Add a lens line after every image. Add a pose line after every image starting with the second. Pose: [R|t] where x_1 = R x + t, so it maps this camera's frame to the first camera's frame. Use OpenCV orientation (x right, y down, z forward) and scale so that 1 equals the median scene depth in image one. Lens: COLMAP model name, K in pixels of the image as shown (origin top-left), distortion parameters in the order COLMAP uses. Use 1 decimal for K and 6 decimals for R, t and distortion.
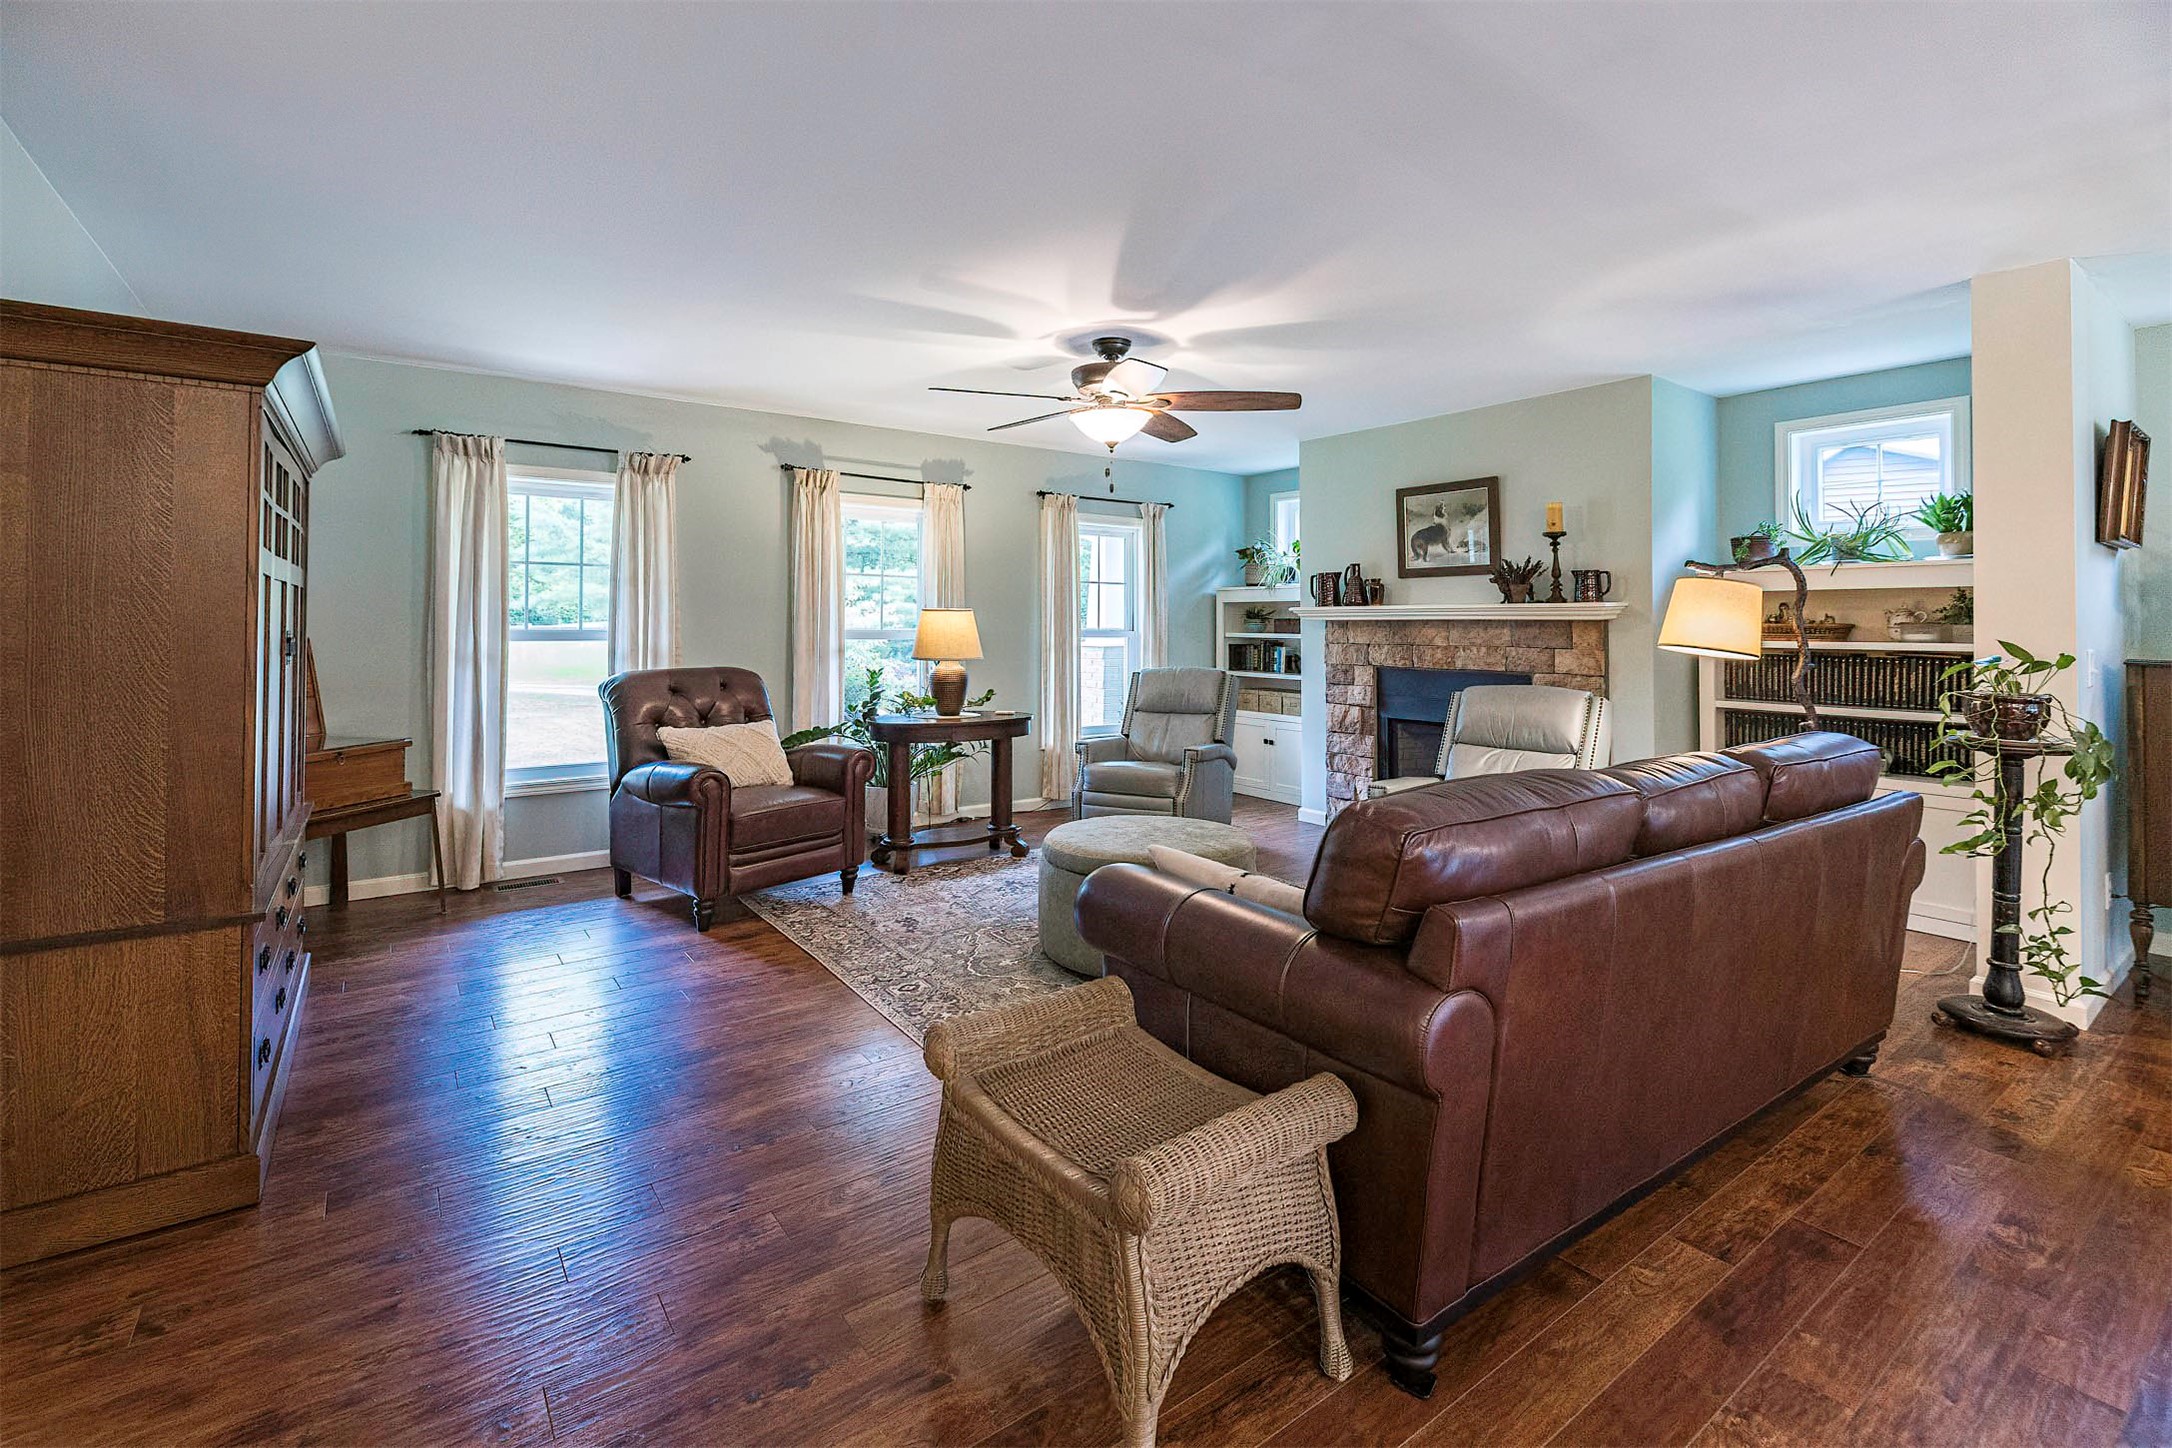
lens RADIAL K [[965.2, 0, 1065.2], [0, 965.2, 614.9], [0, 0, 1]] dist [0.001026, 0.000027]
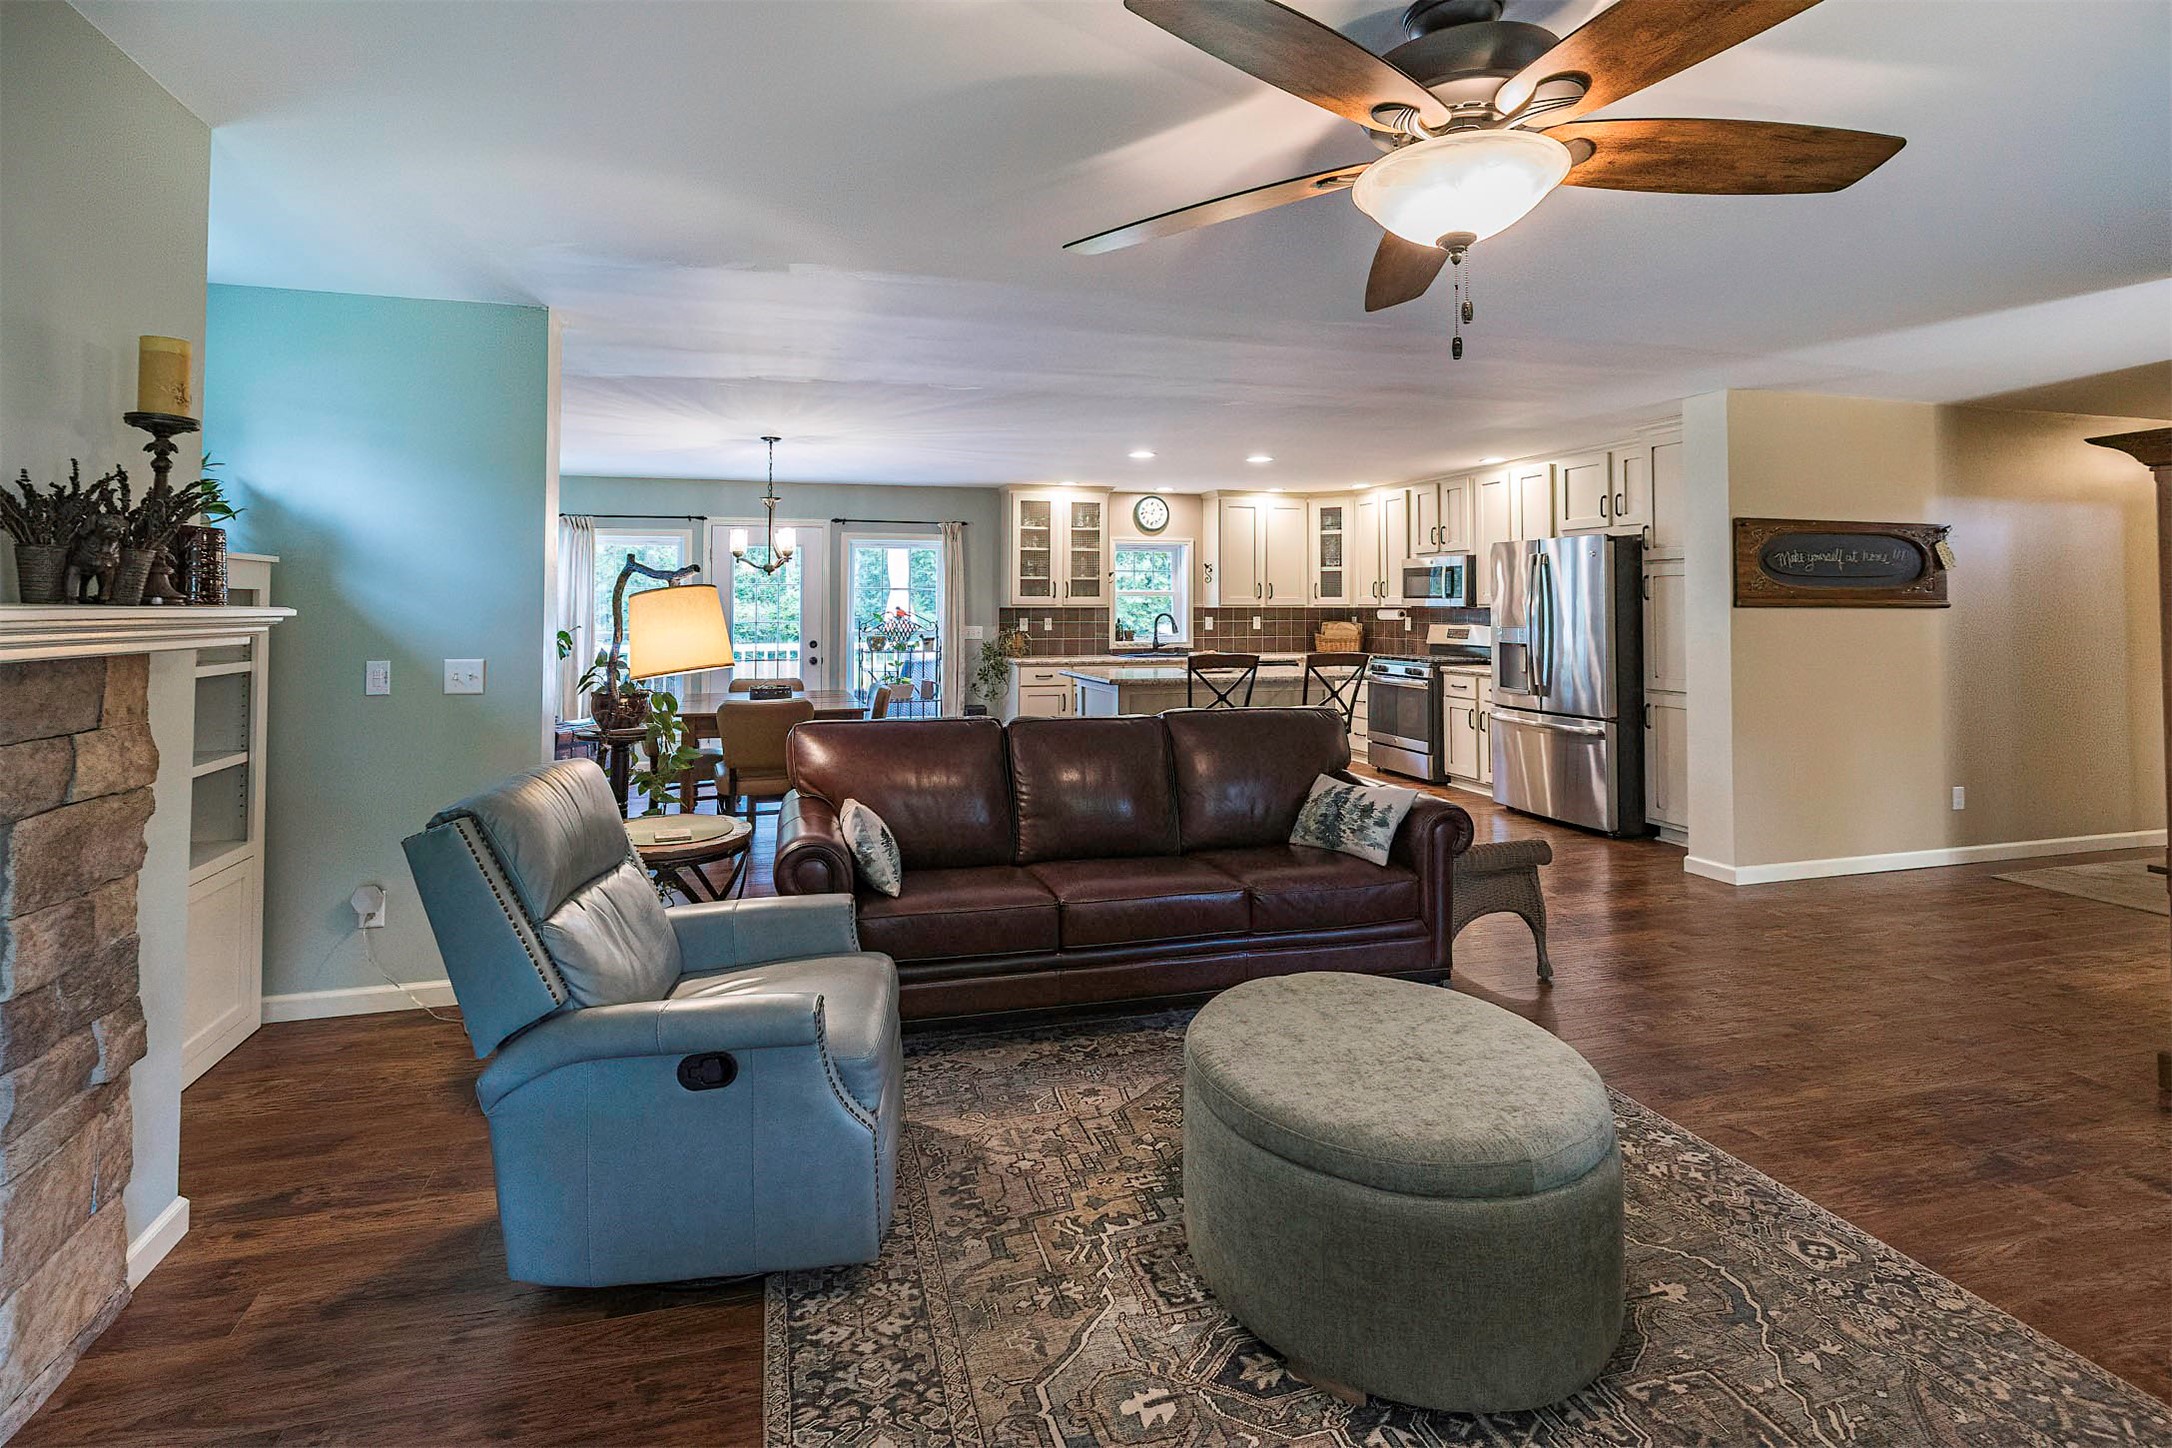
lens RADIAL K [[964.7, 0, 1006.8], [0, 964.7, 580.5], [0, 0, 1]] dist [-0.000237, -0.000396]
pose [[-0.933399, 0.007785, 0.358755, 0.061509], [-0.004024, 0.999475, -0.032156, -0.010610], [-0.358817, -0.031458, -0.932878, 1.142420]]
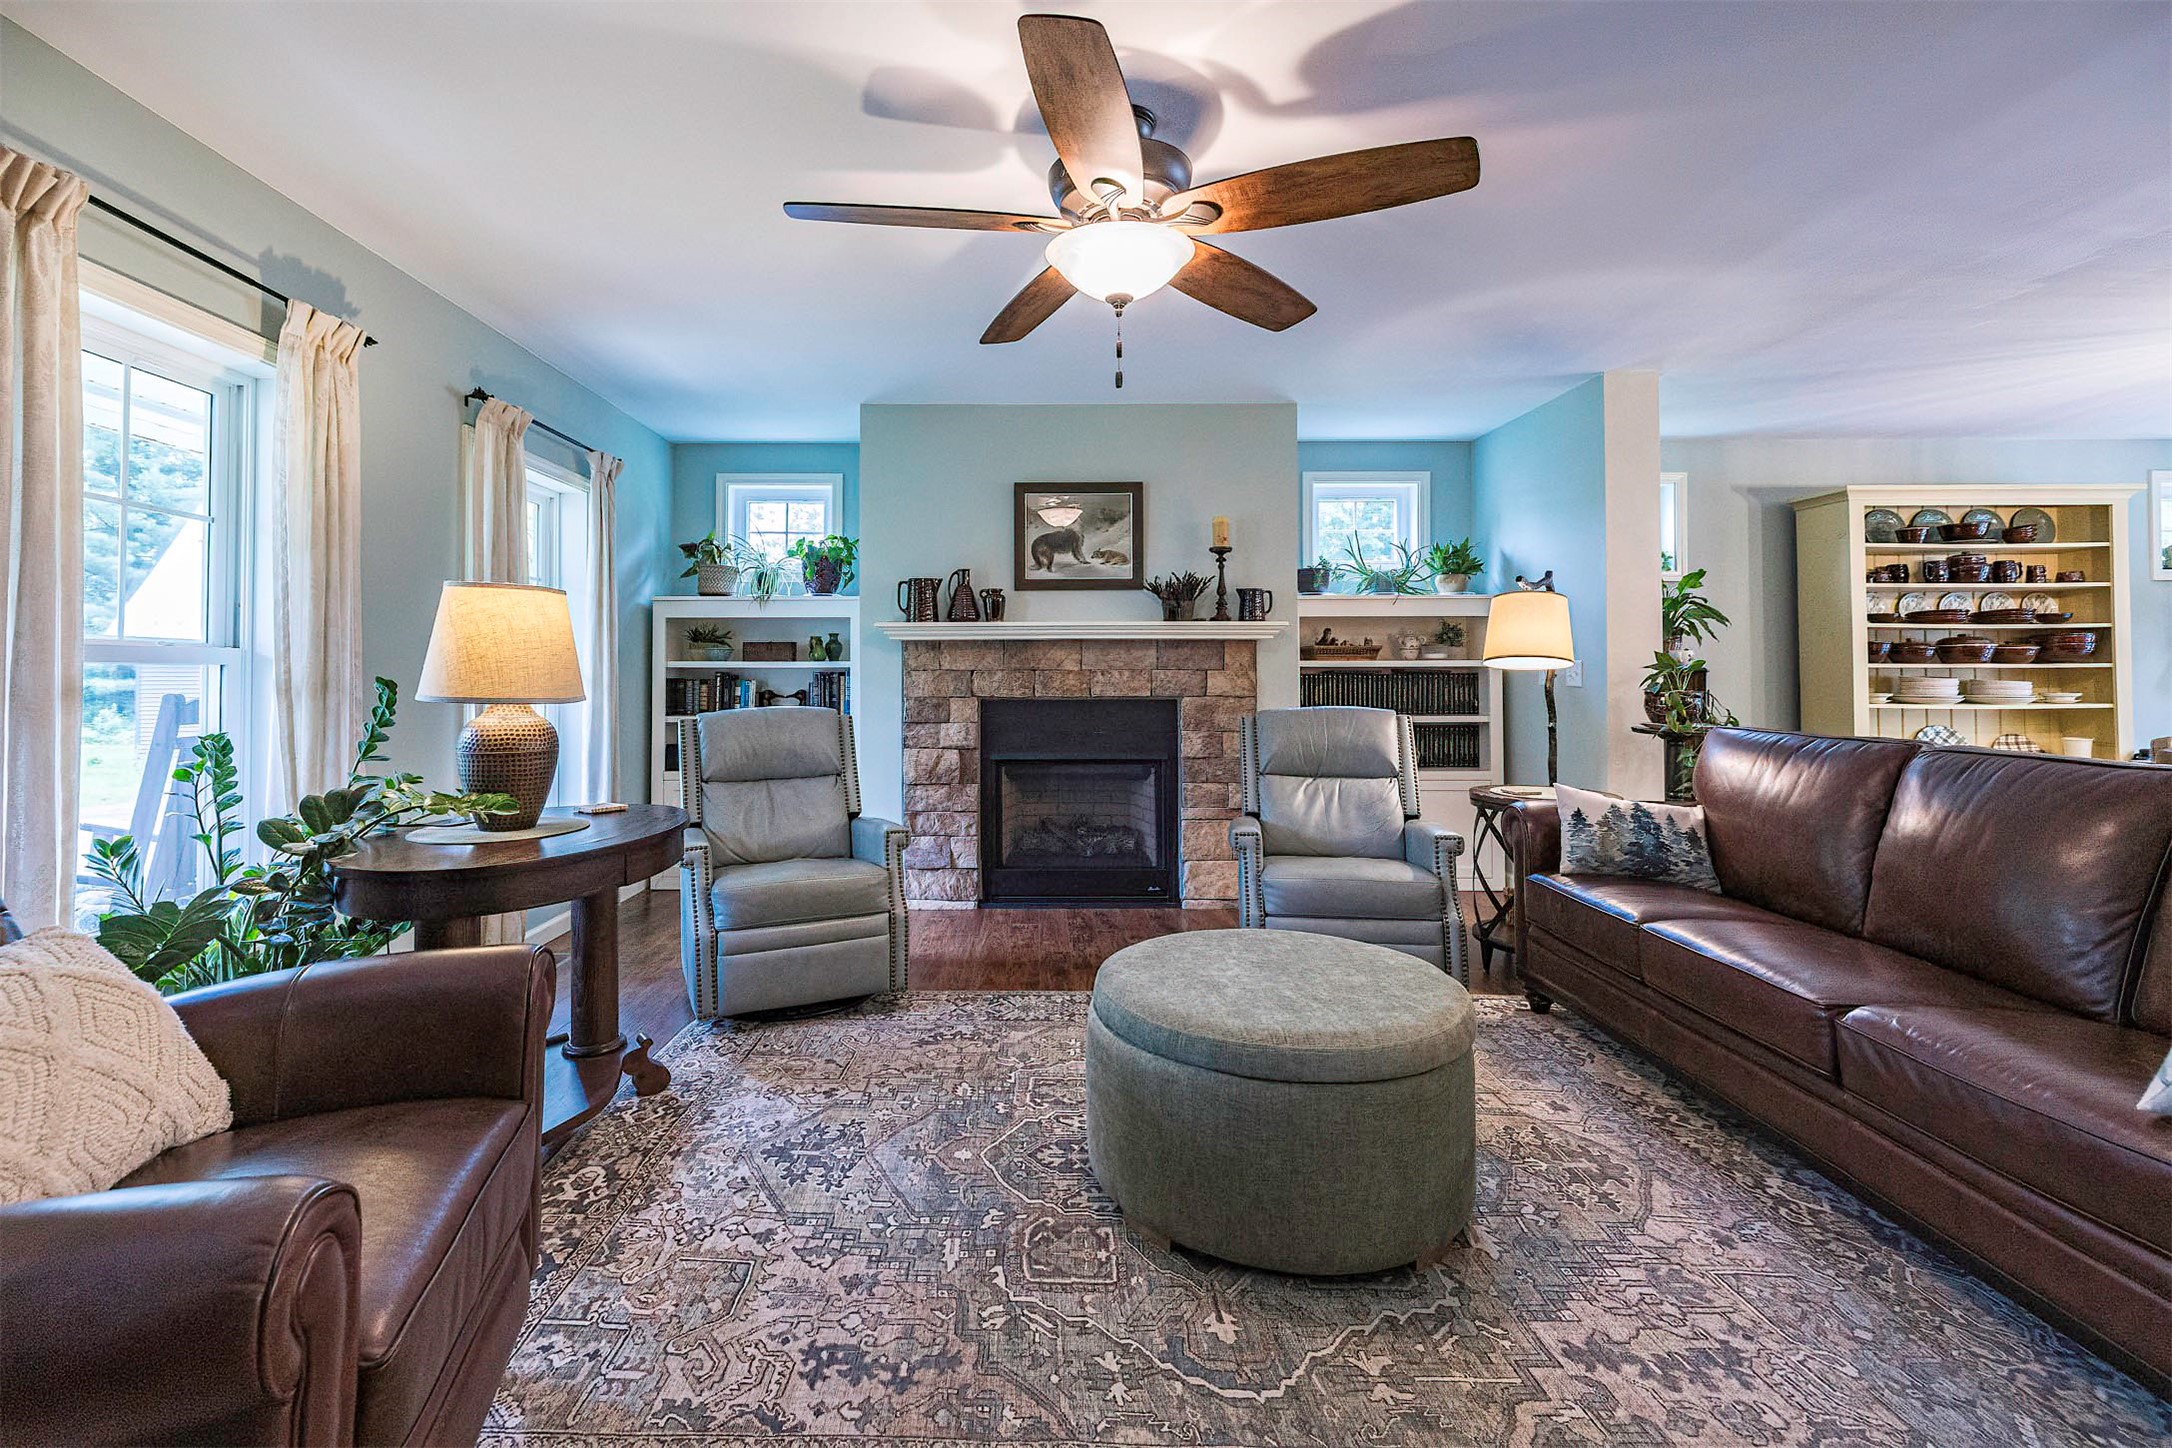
lens RADIAL K [[952.2, 0, 1022.2], [0, 952.2, 646.5], [0, 0, 1]] dist [0.000488, 0.000012]
pose [[0.588657, 0.019191, 0.808155, -0.340897], [-0.004005, 0.999775, -0.020824, 0.030020], [-0.808373, 0.009022, 0.588601, 0.562462]]
